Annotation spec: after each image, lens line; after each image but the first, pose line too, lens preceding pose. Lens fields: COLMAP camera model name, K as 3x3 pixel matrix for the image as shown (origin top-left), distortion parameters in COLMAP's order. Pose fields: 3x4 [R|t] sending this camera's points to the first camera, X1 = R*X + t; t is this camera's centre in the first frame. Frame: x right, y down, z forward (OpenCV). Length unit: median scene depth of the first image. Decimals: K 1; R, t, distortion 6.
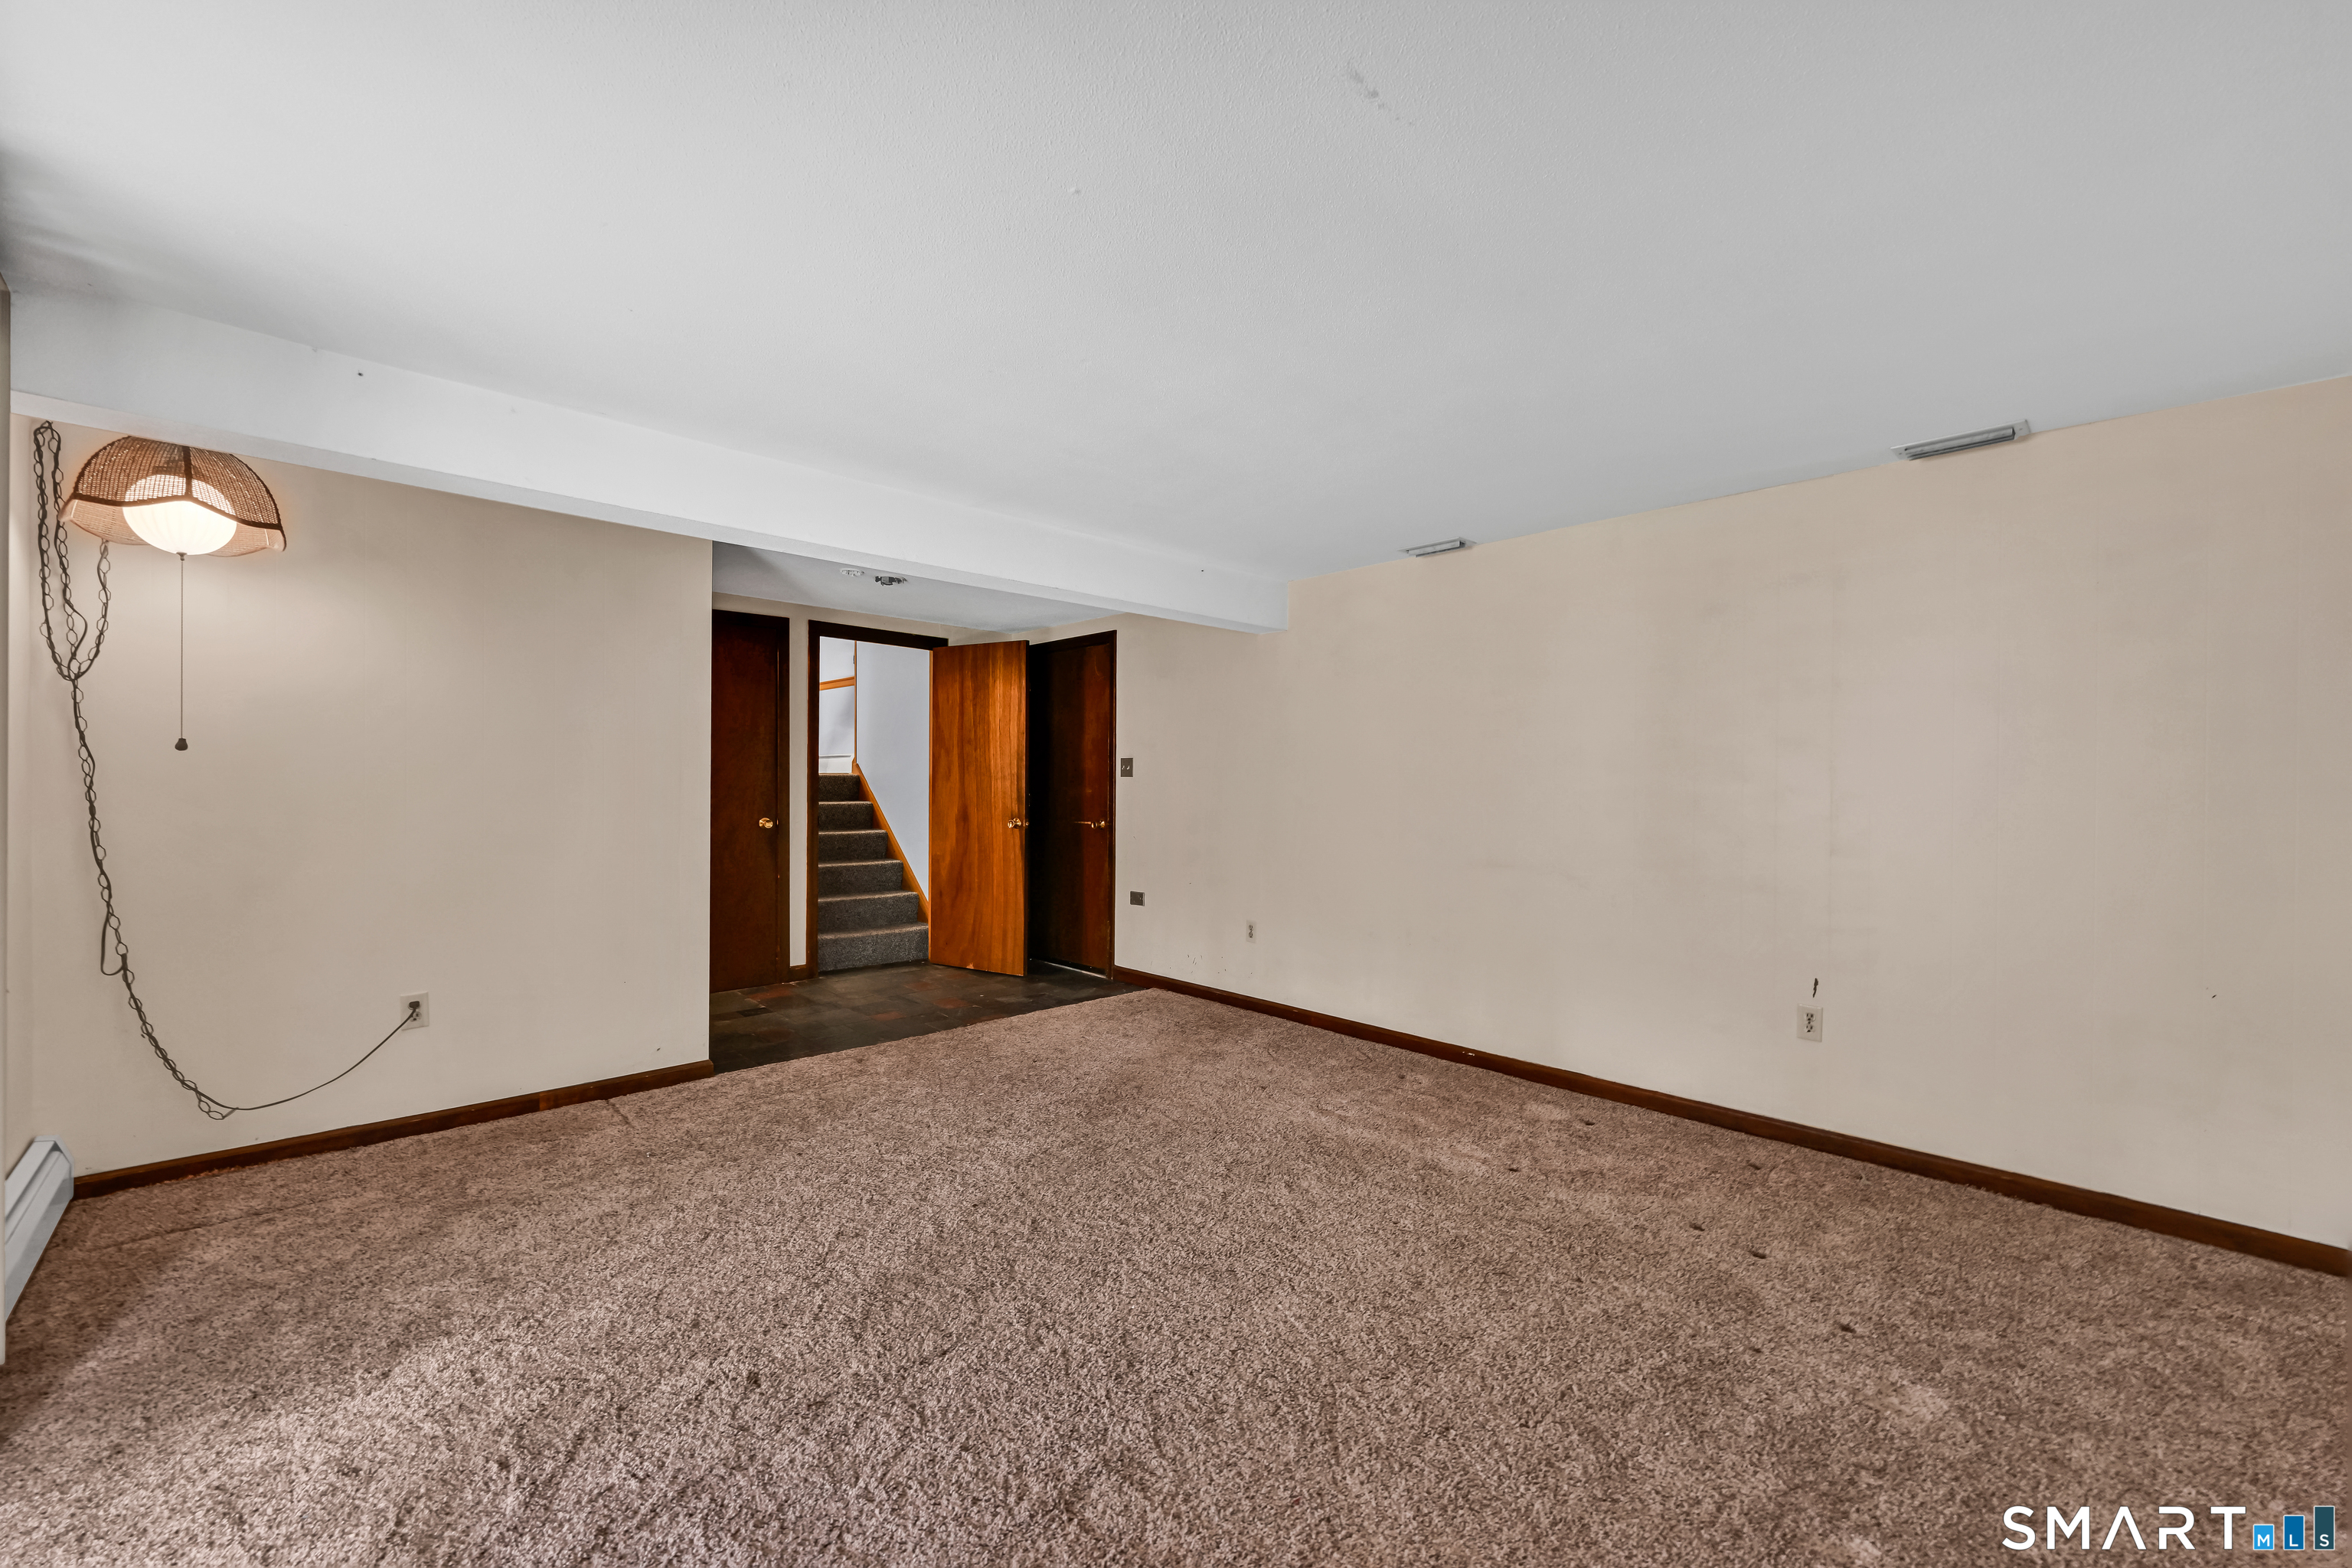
lens RADIAL K [[922.6, 0, 1185.6], [0, 922.6, 783.4], [0, 0, 1]] dist [-0.010679, 0.000209]
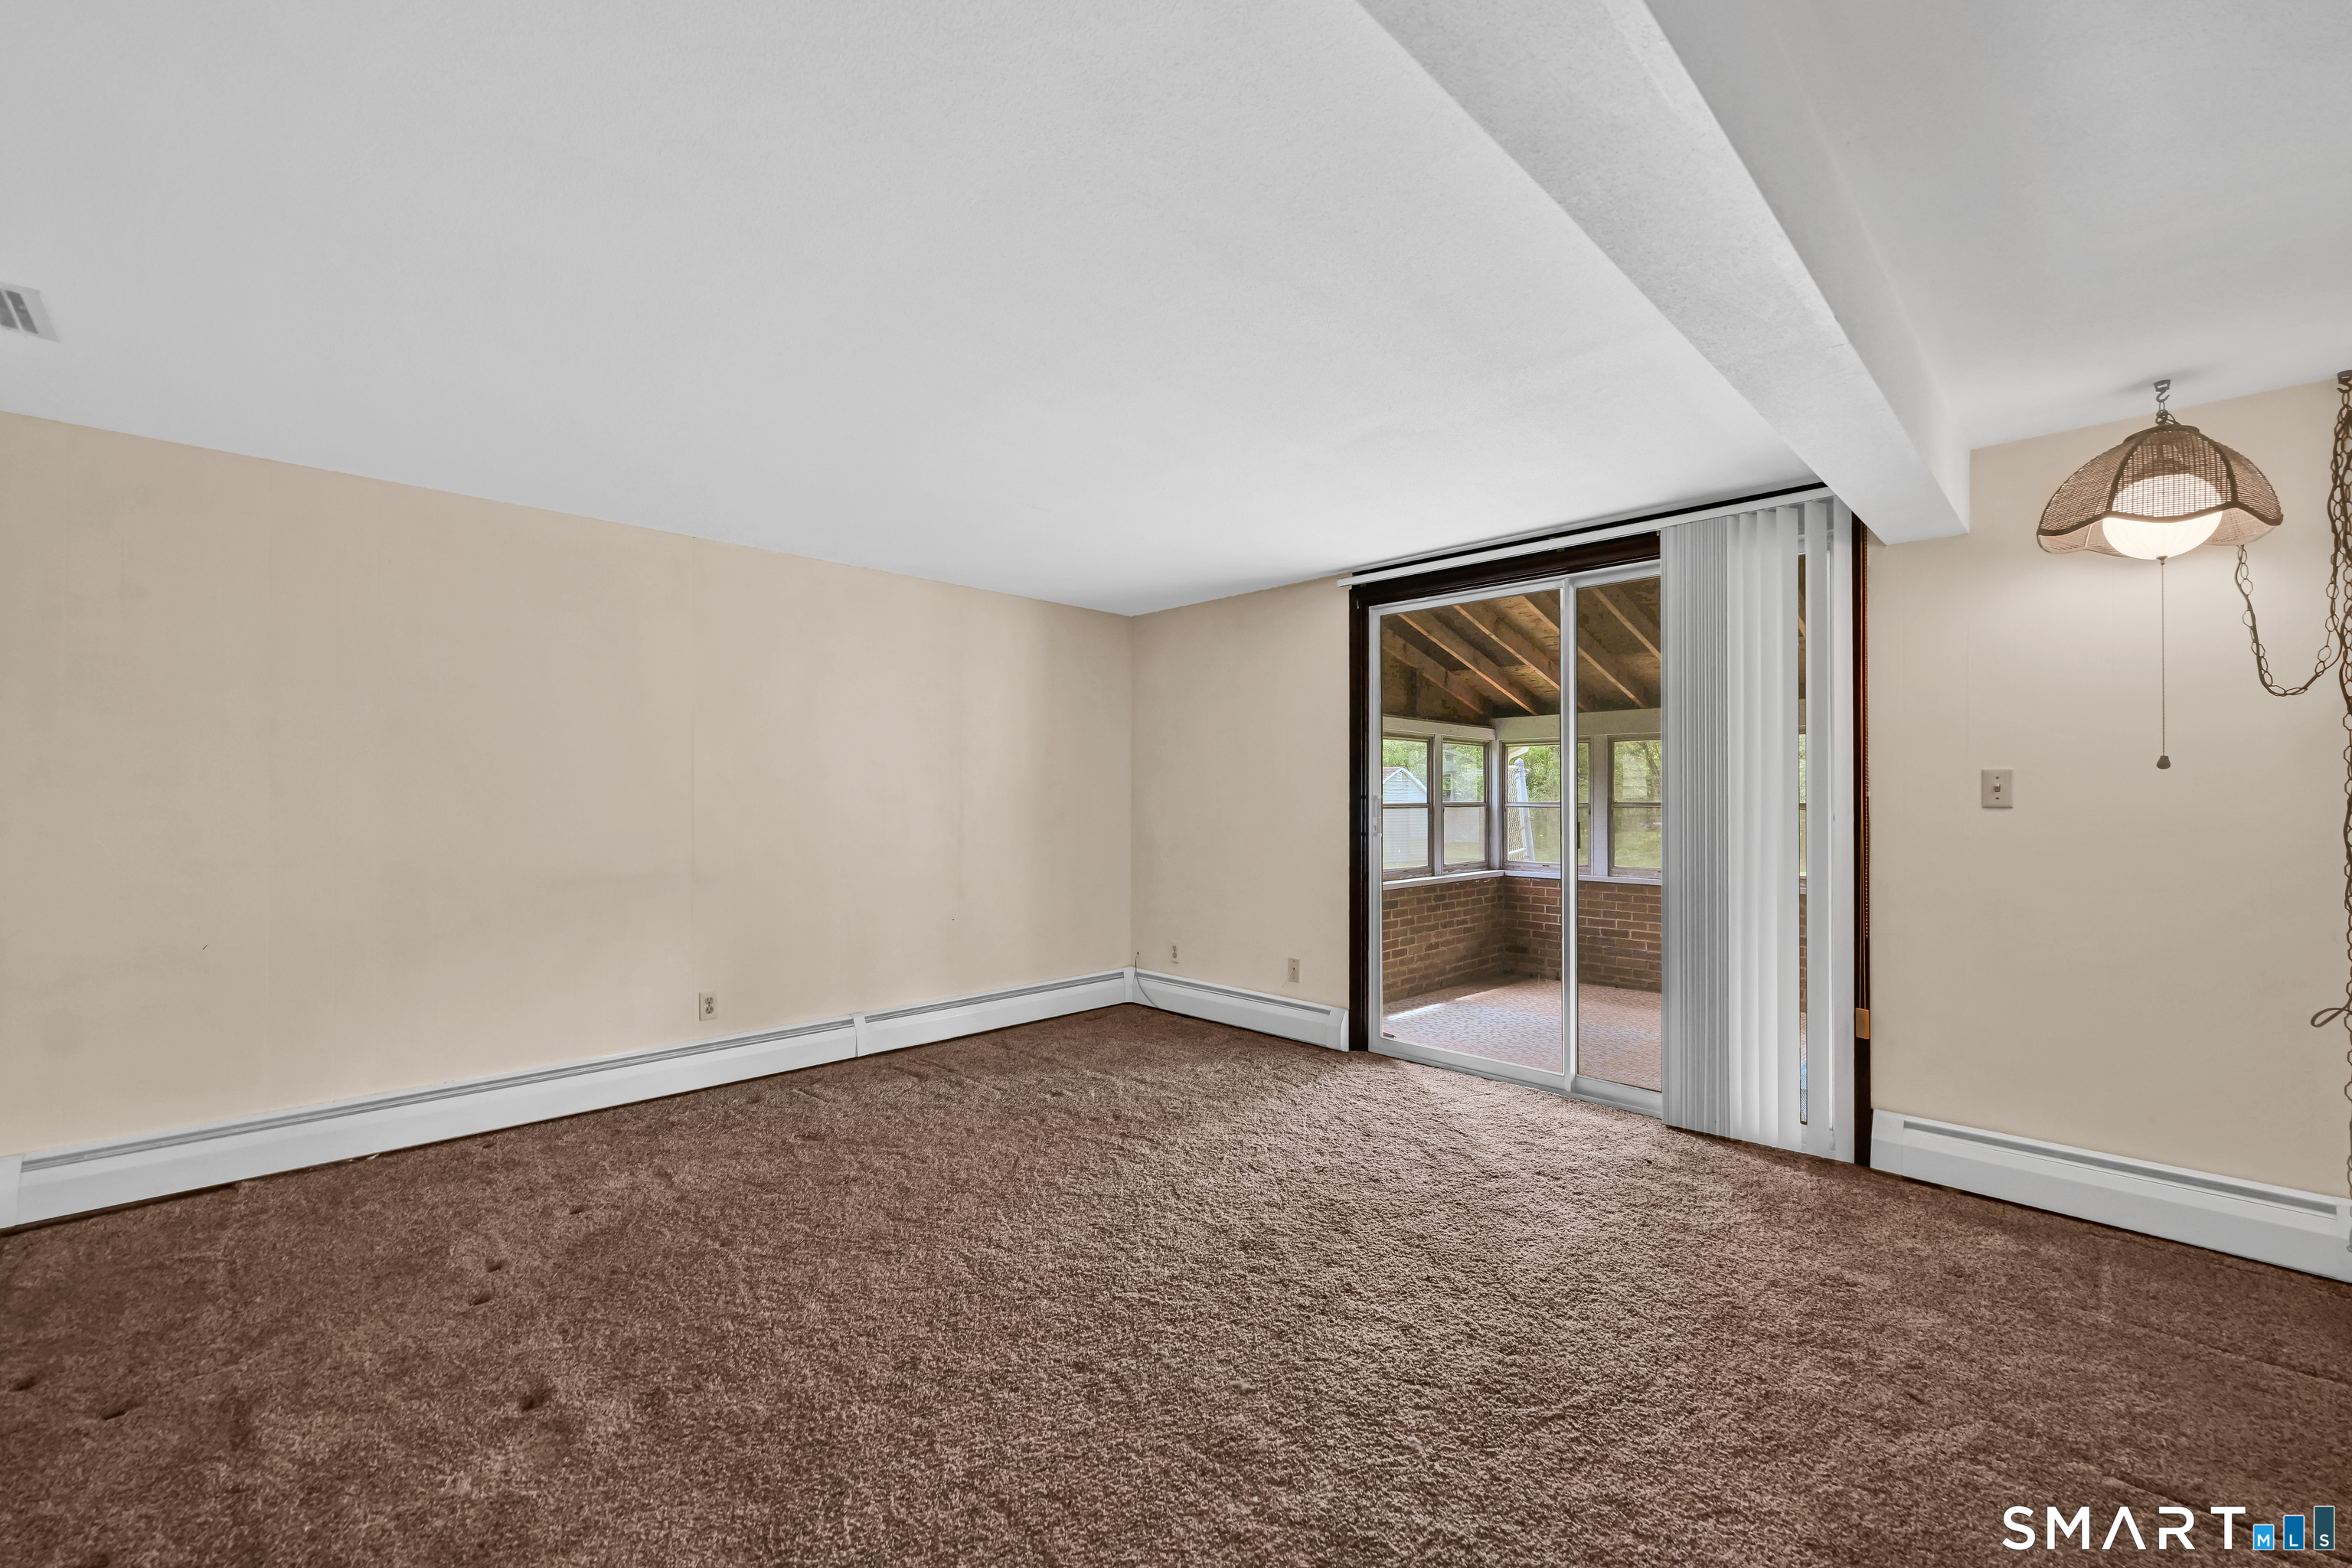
lens RADIAL K [[939.9, 0, 1176.0], [0, 939.9, 784.0], [0, 0, 1]] dist [-0.000957, 0.000265]
pose [[-0.999647, -0.008602, -0.025139, -0.060539], [-0.008326, 0.999904, -0.011052, -0.000169], [0.025232, -0.010838, -0.999623, 1.744012]]
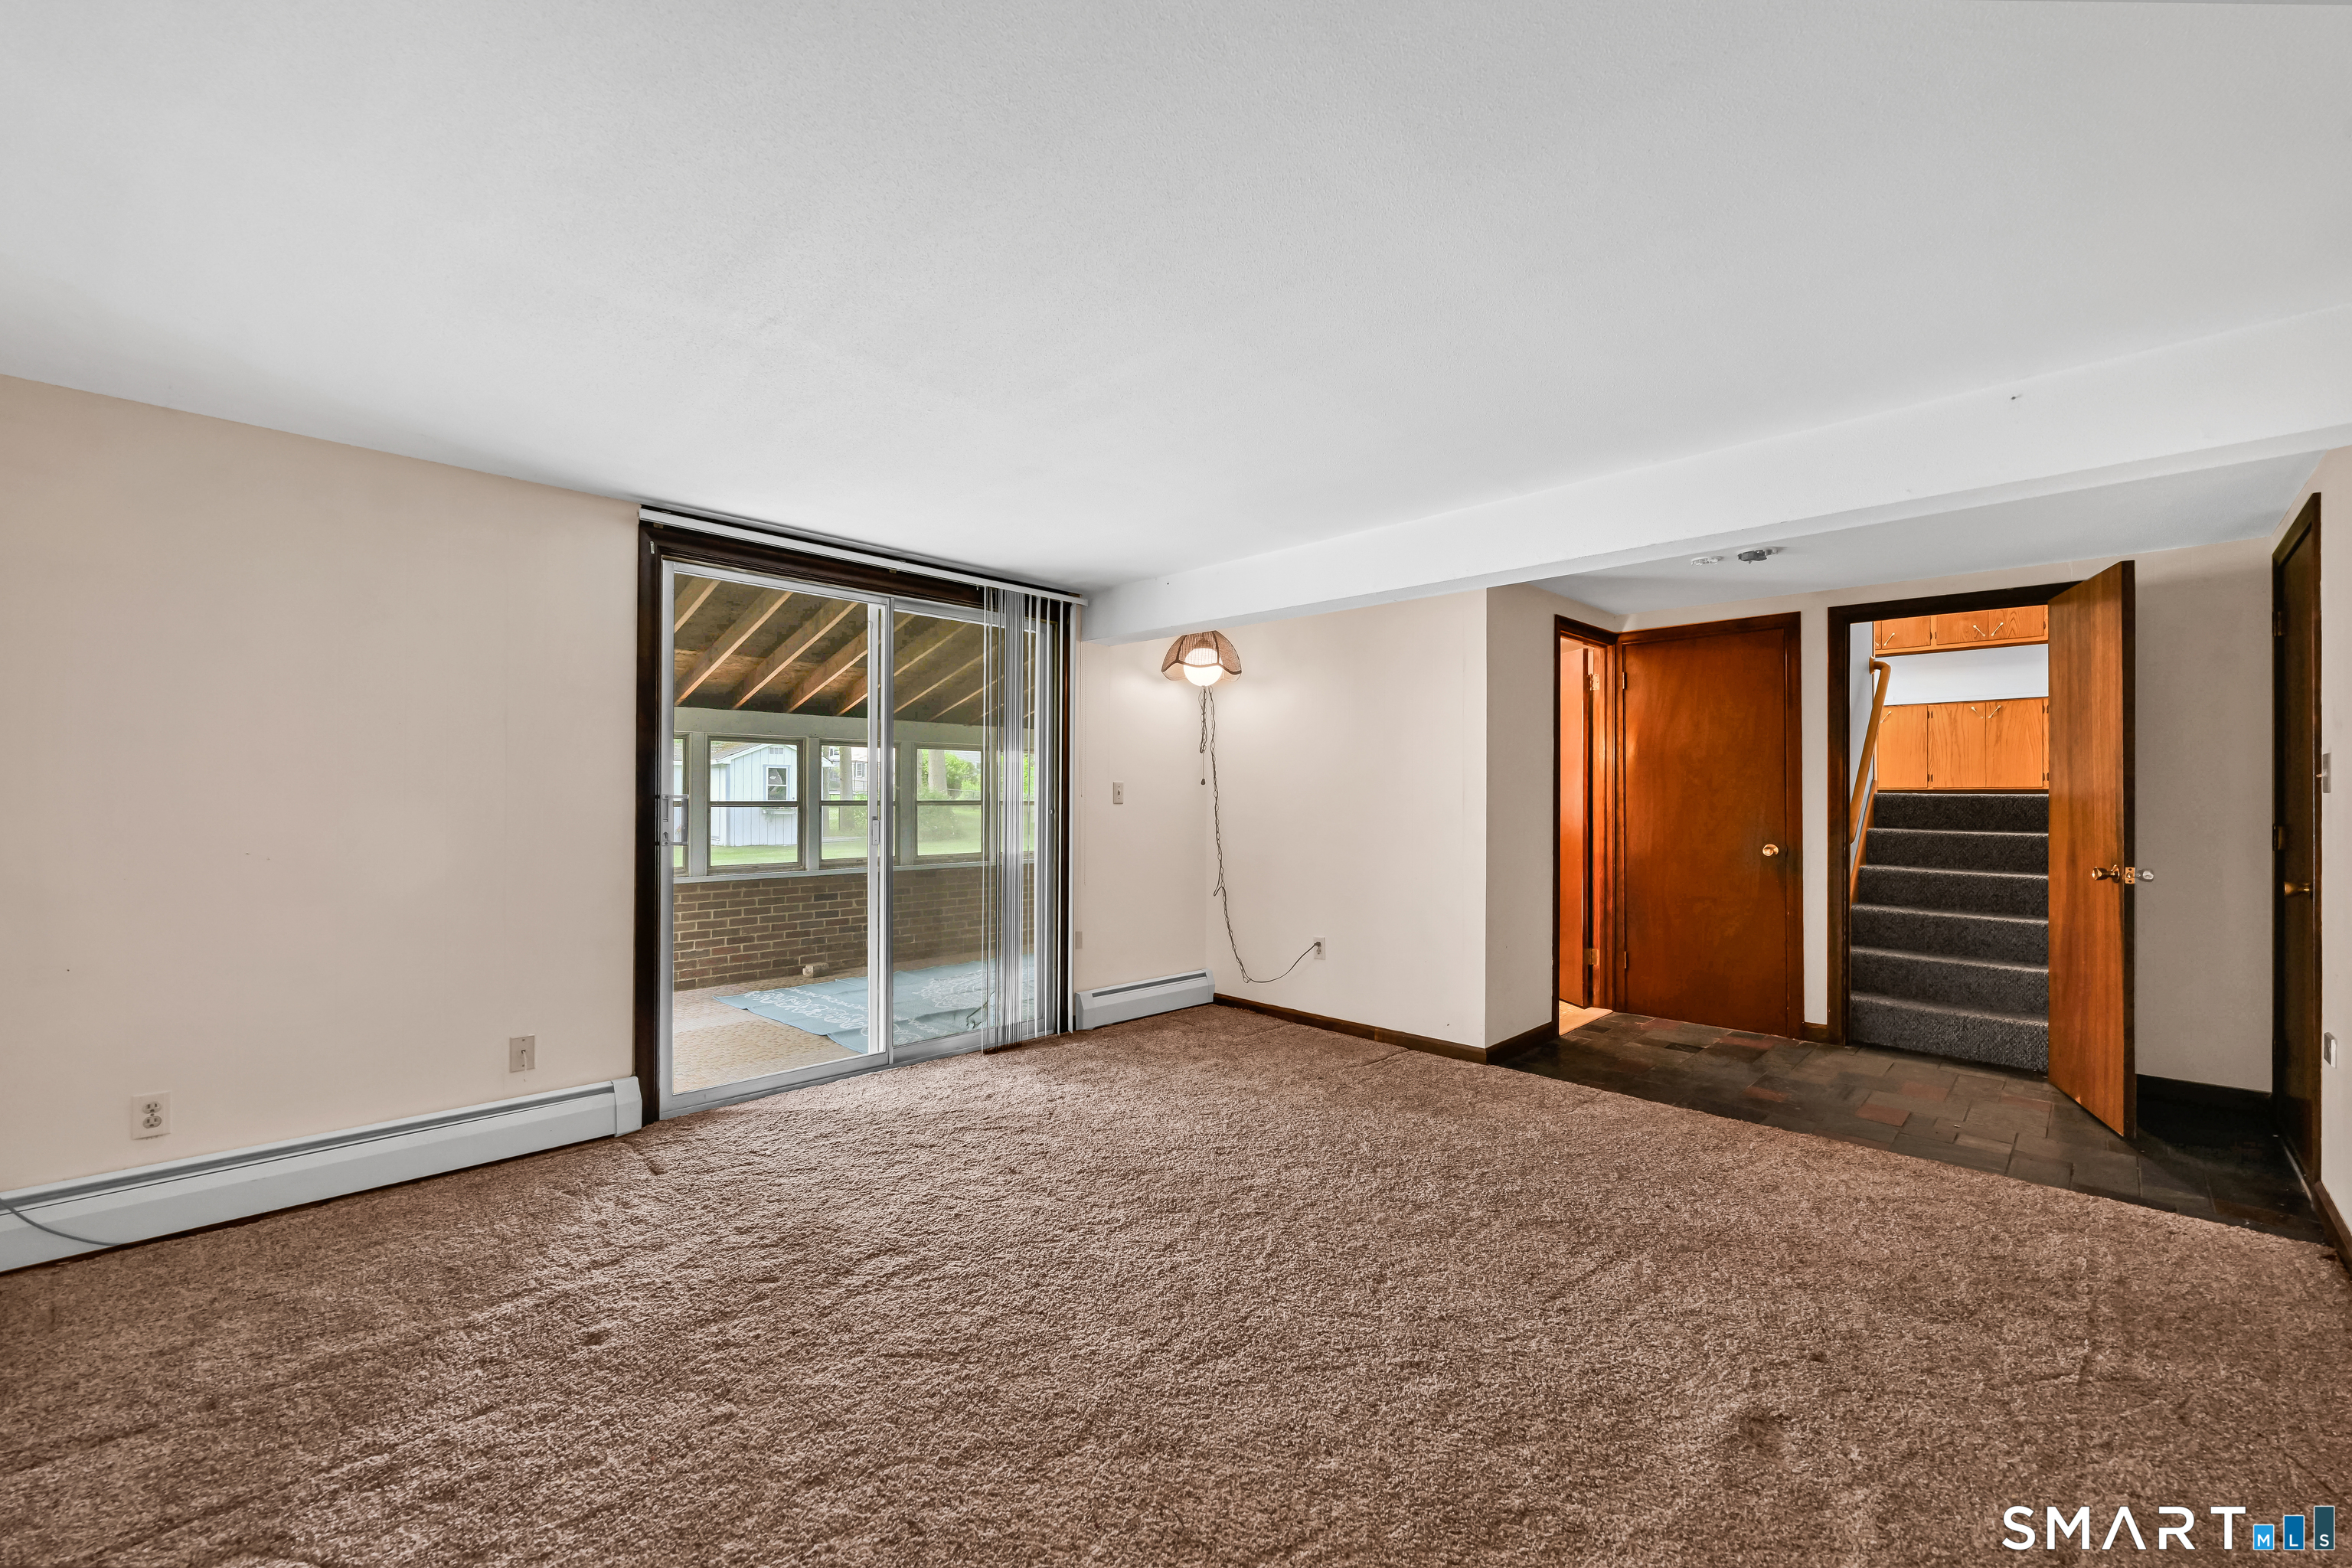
lens RADIAL K [[939.9, 0, 1176.0], [0, 939.9, 784.0], [0, 0, 1]] dist [-0.000957, 0.000265]
pose [[0.025439, -0.019766, -0.999481, 0.851911], [-0.008273, 0.999766, -0.019982, 0.005173], [0.999642, 0.008777, 0.025270, 0.805784]]
